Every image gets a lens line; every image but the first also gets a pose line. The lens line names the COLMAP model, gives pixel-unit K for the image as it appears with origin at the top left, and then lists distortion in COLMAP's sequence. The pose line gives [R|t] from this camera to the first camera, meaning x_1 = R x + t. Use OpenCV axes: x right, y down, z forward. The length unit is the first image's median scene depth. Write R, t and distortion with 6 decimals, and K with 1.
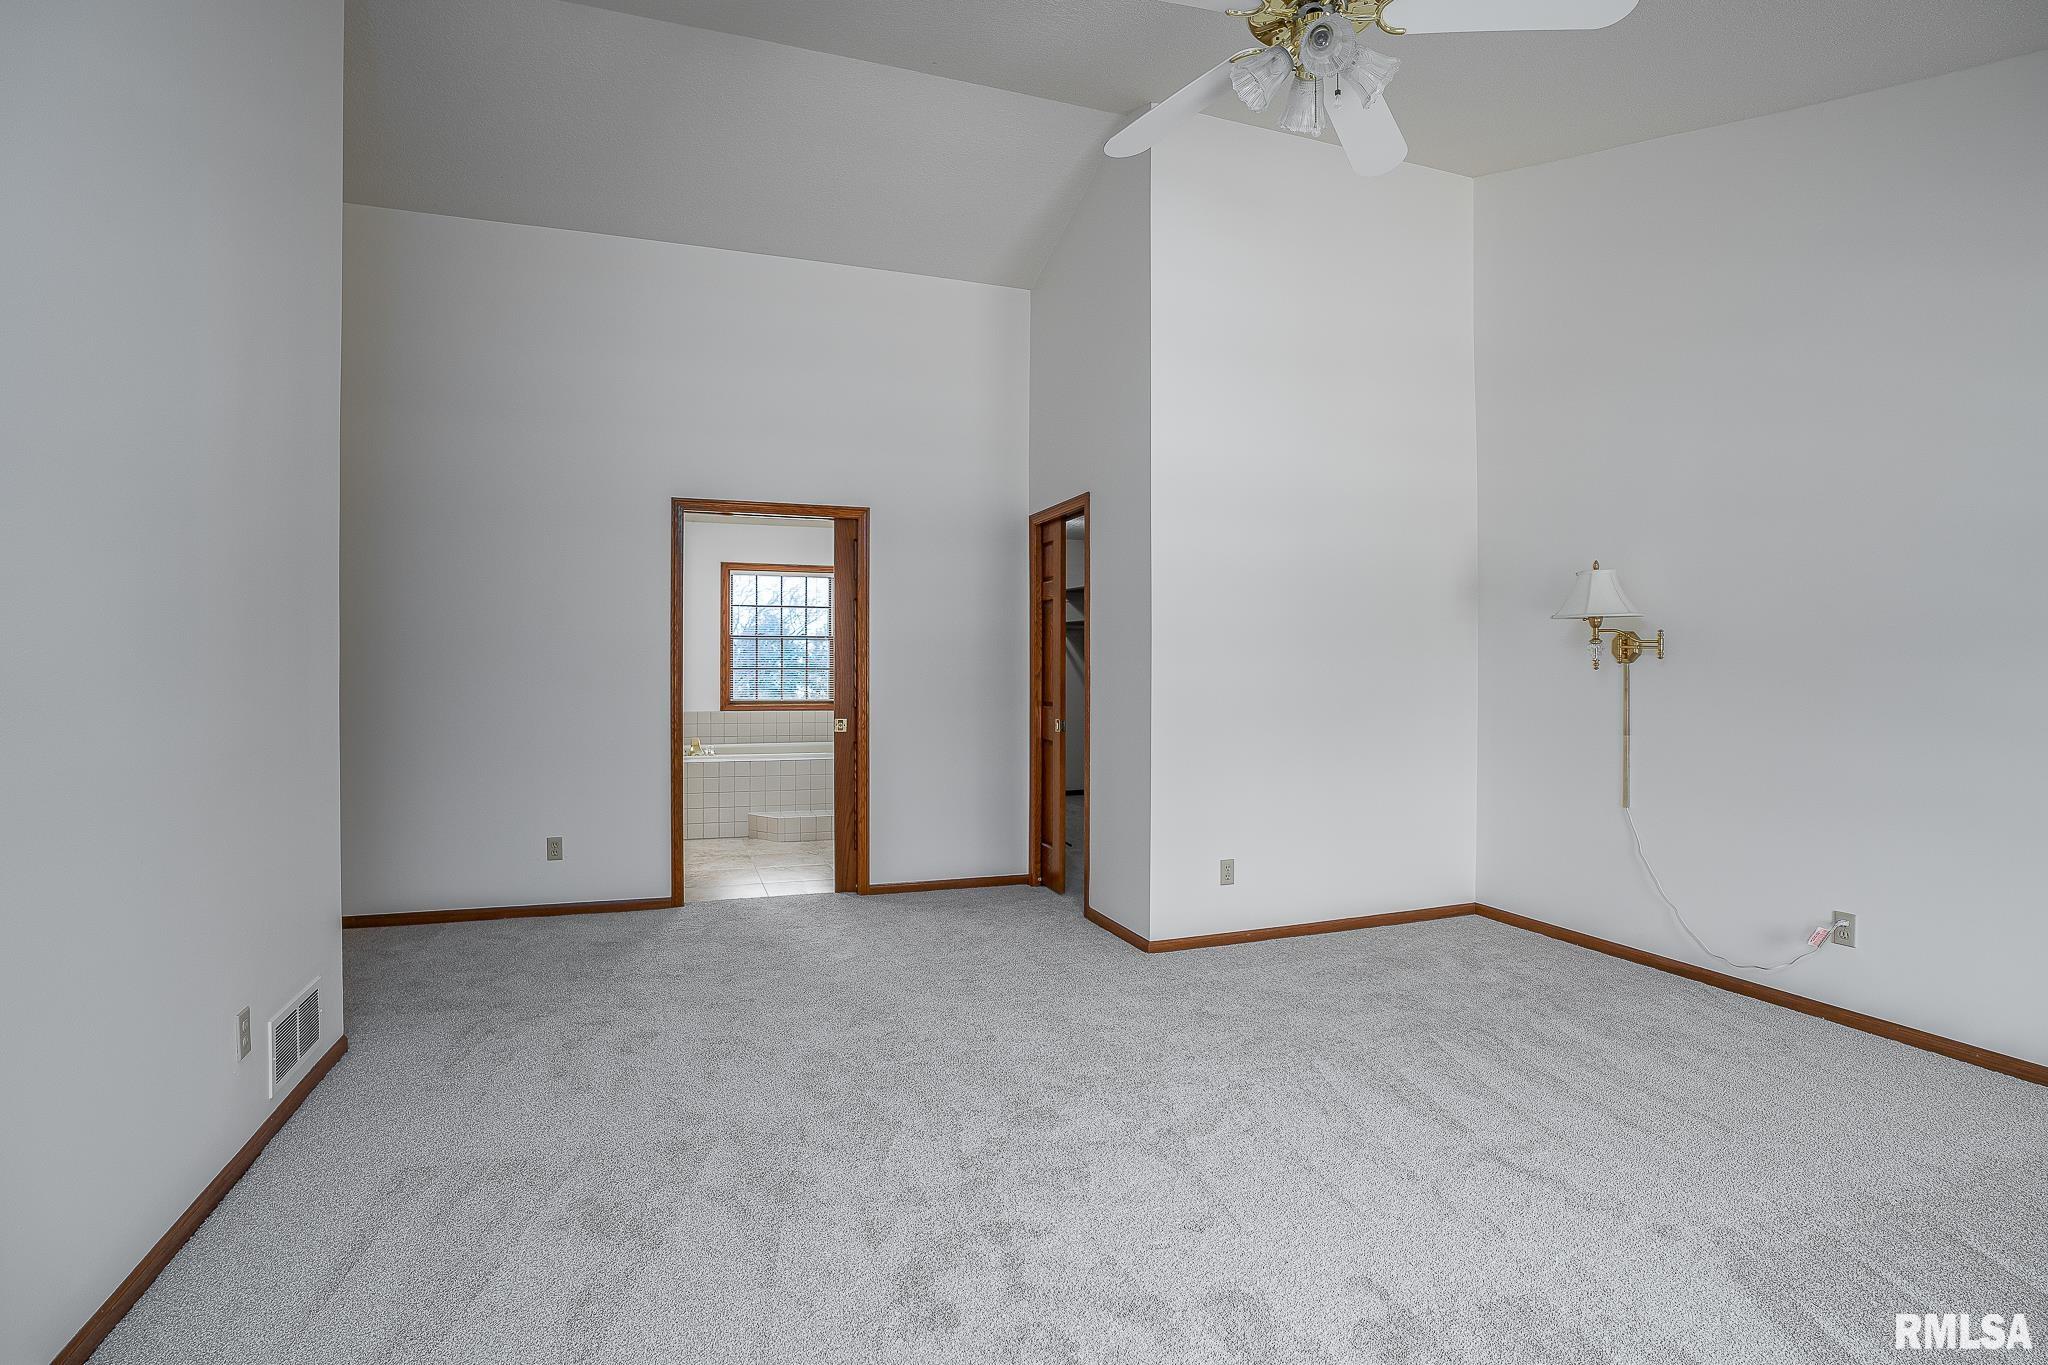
lens RADIAL K [[991.0, 0, 1024.0], [0, 991.0, 682.5], [0, 0, 1]] dist [-0.065604, 0.024305]
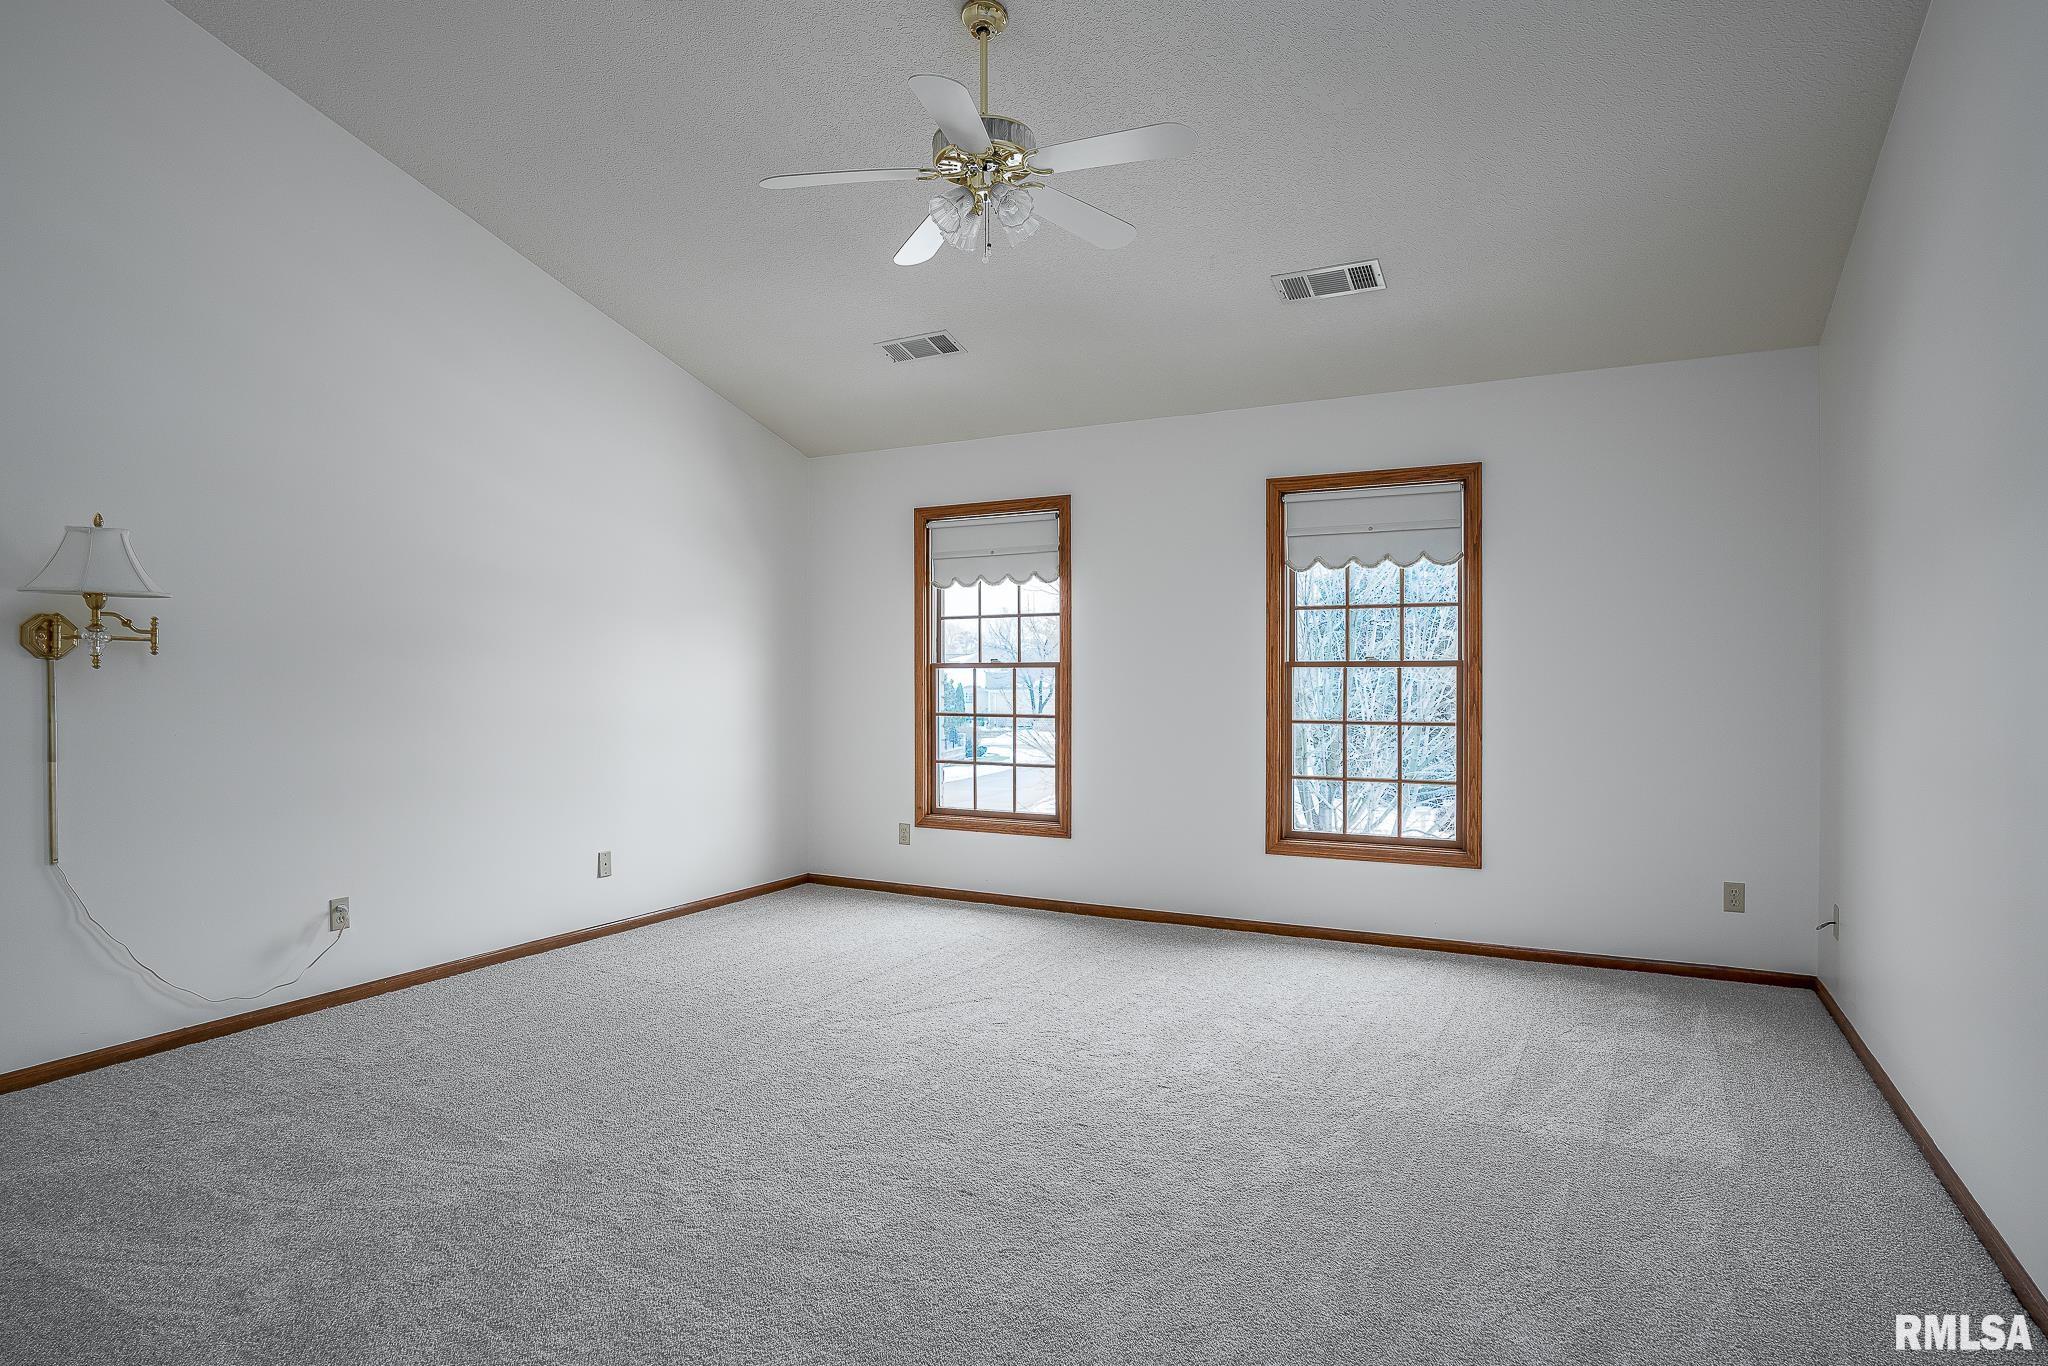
lens RADIAL K [[1102.4, 0, 1024.0], [0, 1102.4, 683.0], [0, 0, 1]] dist [-0.064649, 0.028292]
pose [[-0.676418, -0.006703, 0.736488, -0.425631], [0.002882, 0.999927, 0.011748, -0.009566], [-0.736513, 0.010069, -0.676349, 1.007849]]
